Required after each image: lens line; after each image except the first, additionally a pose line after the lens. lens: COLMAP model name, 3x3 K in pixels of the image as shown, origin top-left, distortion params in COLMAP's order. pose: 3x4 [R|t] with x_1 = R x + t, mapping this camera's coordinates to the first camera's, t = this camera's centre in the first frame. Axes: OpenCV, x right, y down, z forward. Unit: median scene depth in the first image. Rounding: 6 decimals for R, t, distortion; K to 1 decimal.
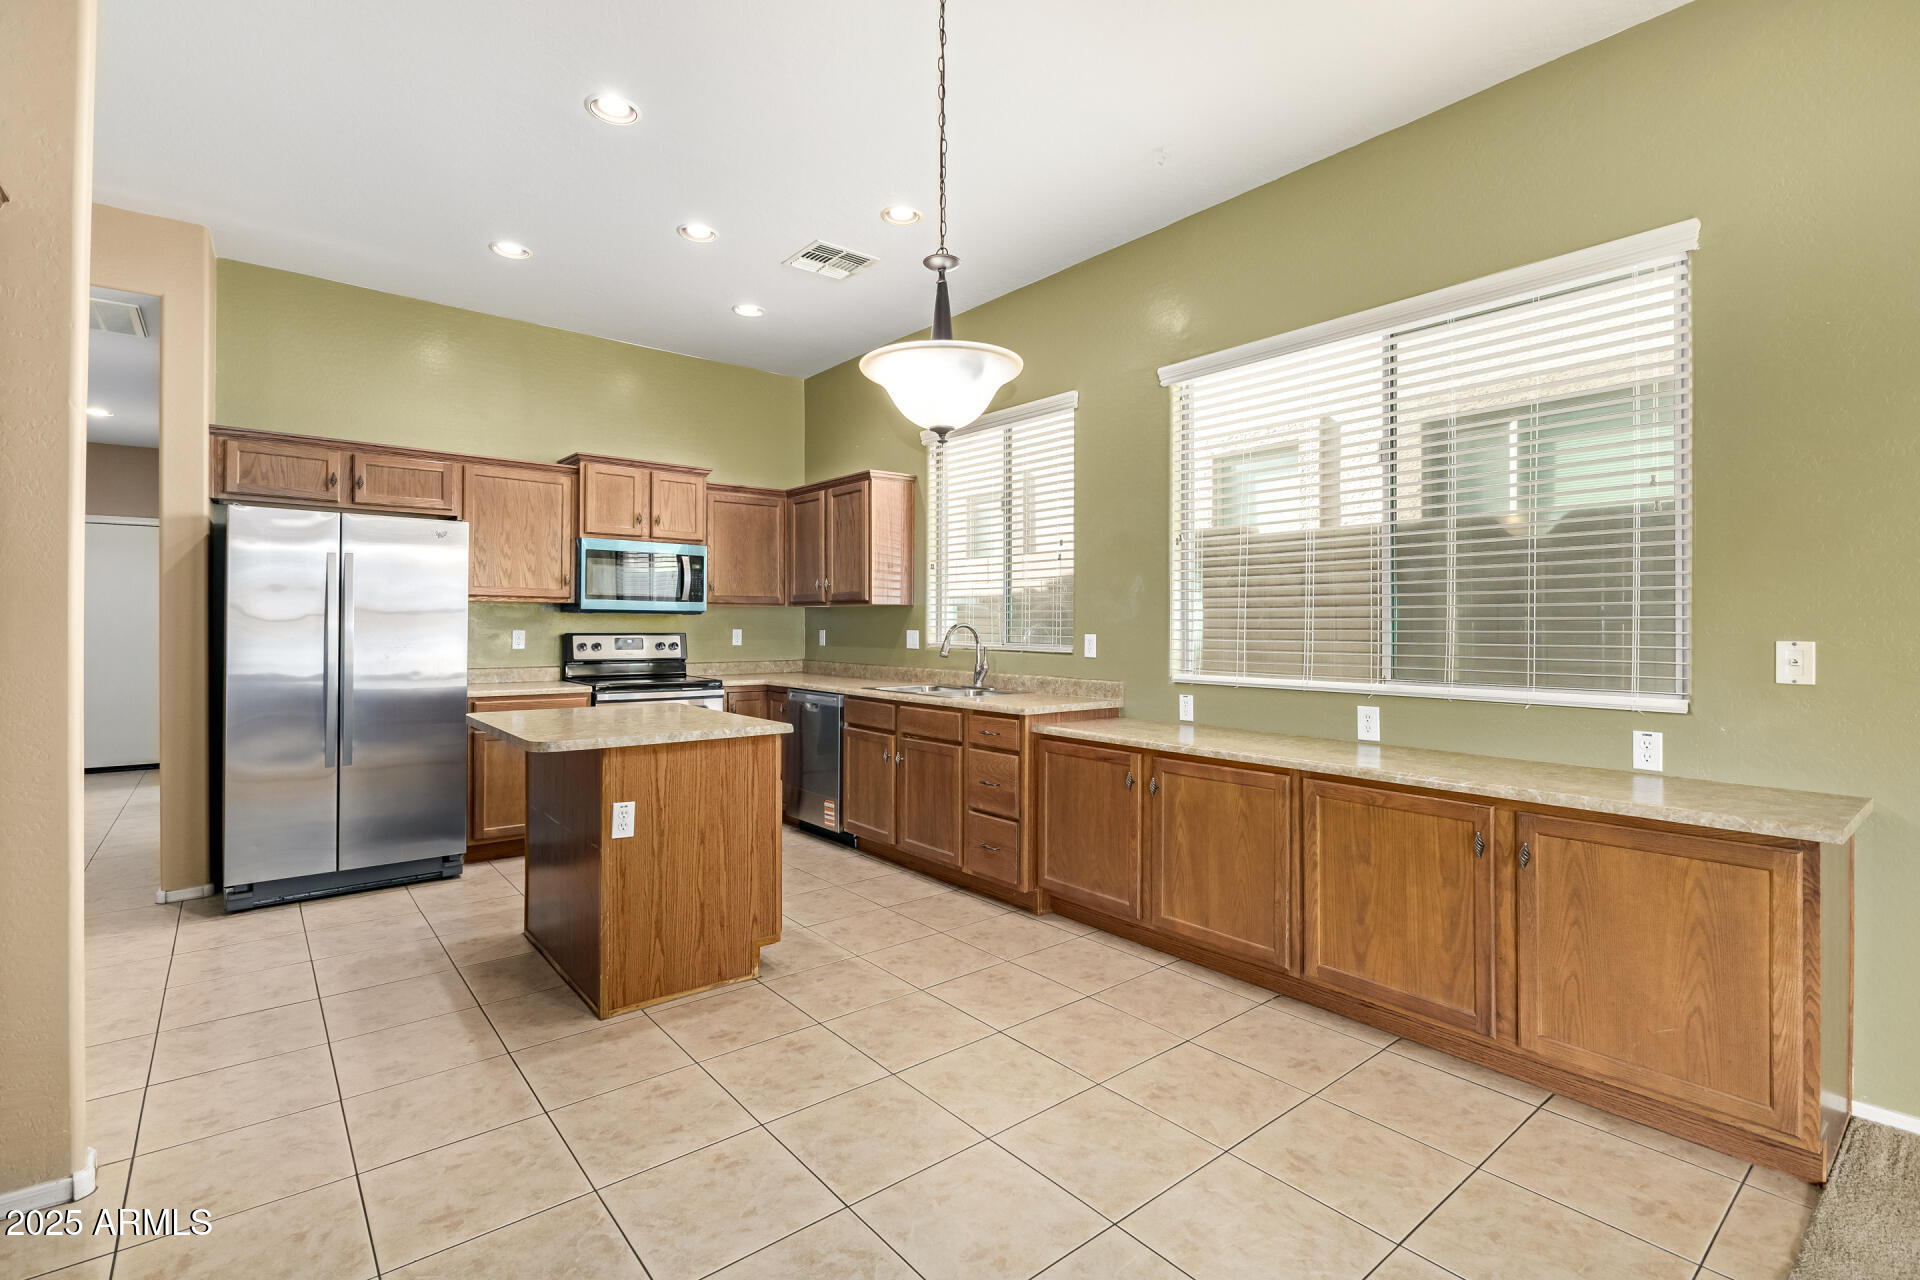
lens RADIAL K [[883.2, 0, 960.0], [0, 883.2, 640.0], [0, 0, 1]] dist [-0.000844, -0.000098]
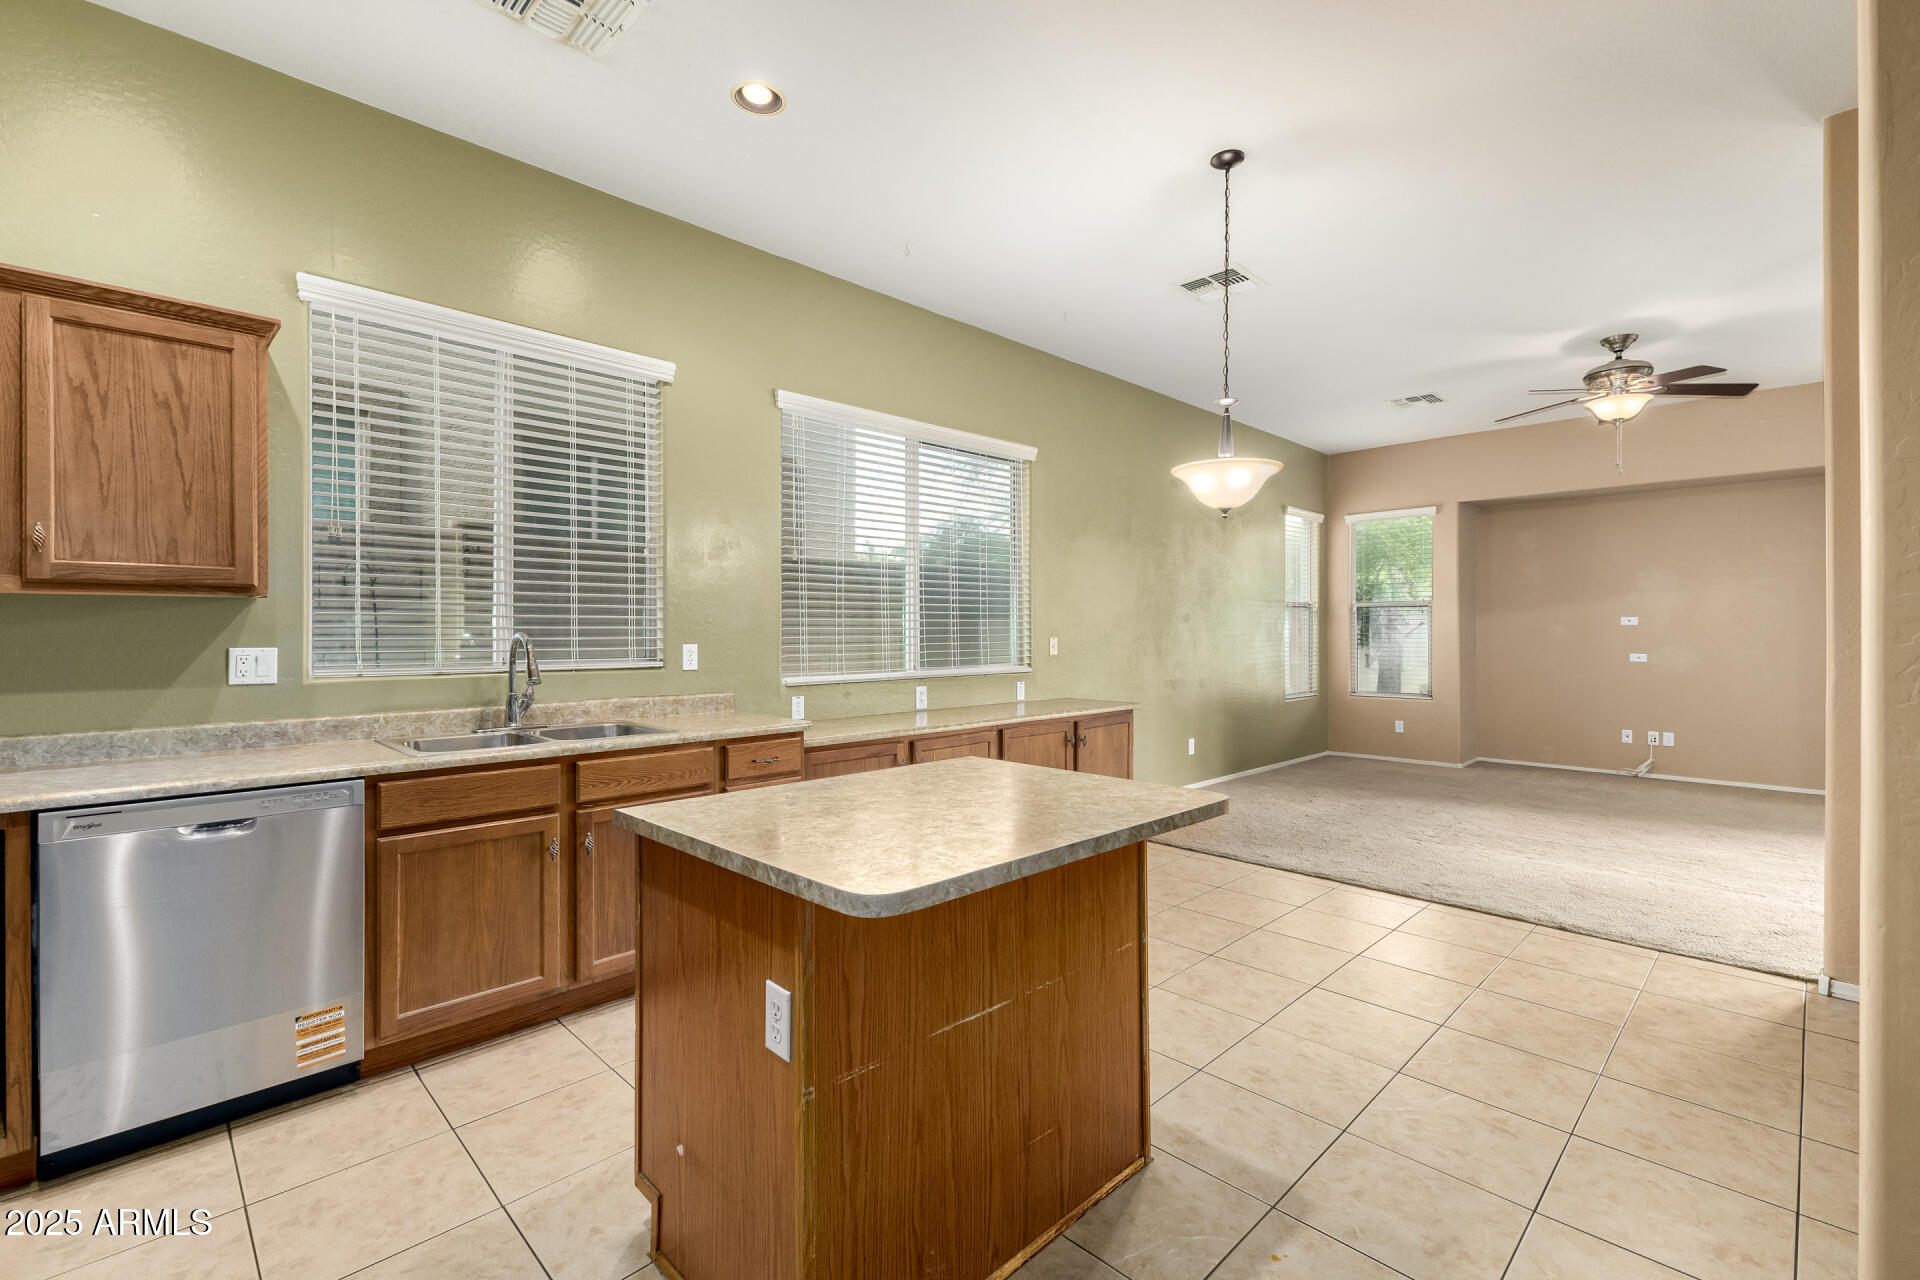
lens RADIAL K [[833.6, 0, 962.5], [0, 833.6, 629.4], [0, 0, 1]] dist [0.018937, -0.000353]
pose [[-0.090952, -0.005257, 0.995841, -0.578901], [0.016954, 0.999833, 0.006826, -0.018316], [-0.995711, 0.017505, -0.090847, 0.641241]]
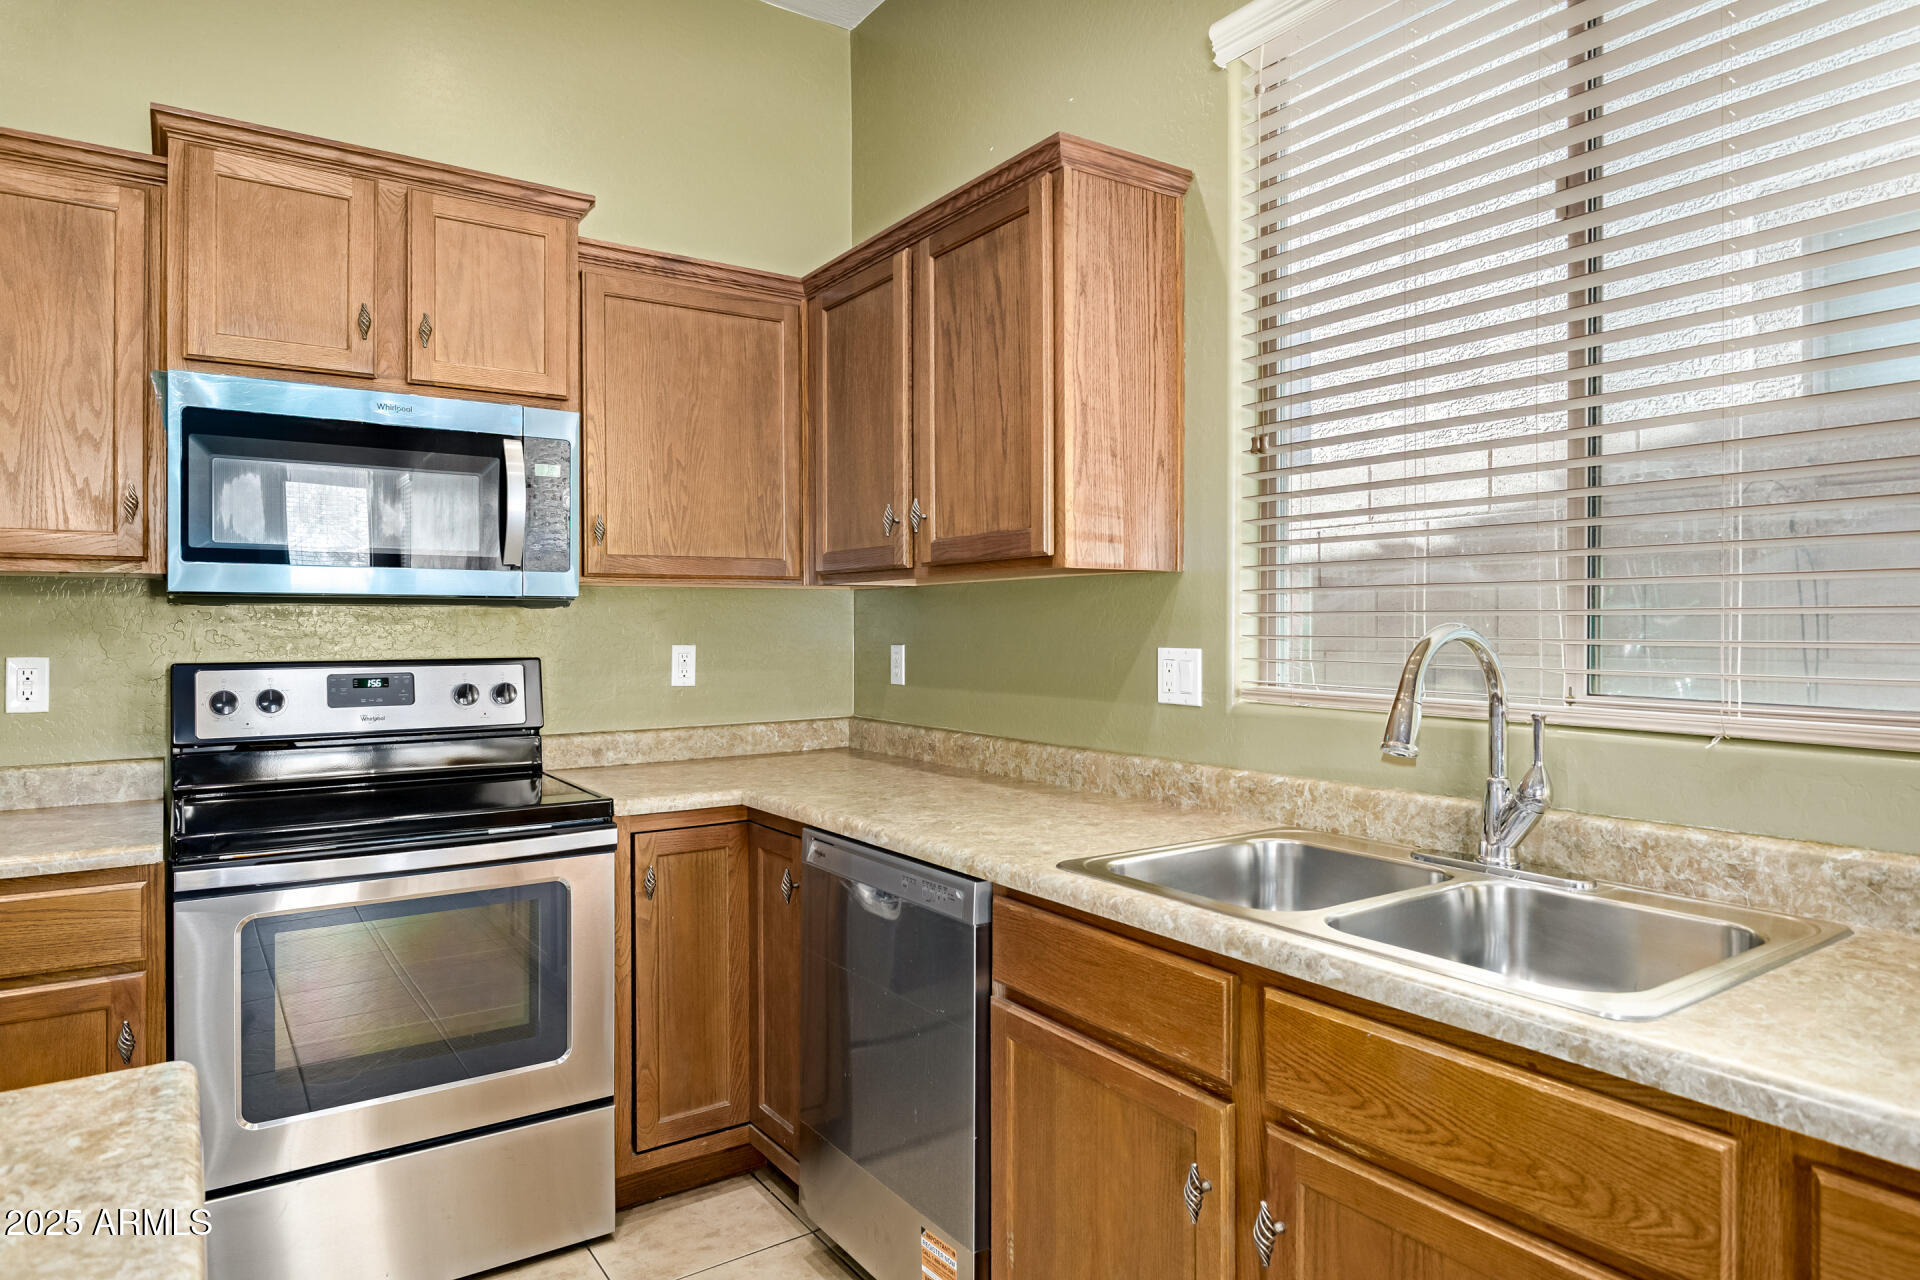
lens RADIAL K [[1150.5, 0, 950.0], [0, 1150.5, 626.6], [0, 0, 1]] dist [0.005013, 0.001464]
pose [[0.995694, -0.008542, -0.092310, -0.099416], [0.007138, 0.999854, -0.015522, -0.013060], [0.092429, 0.014796, 0.995609, 0.571603]]
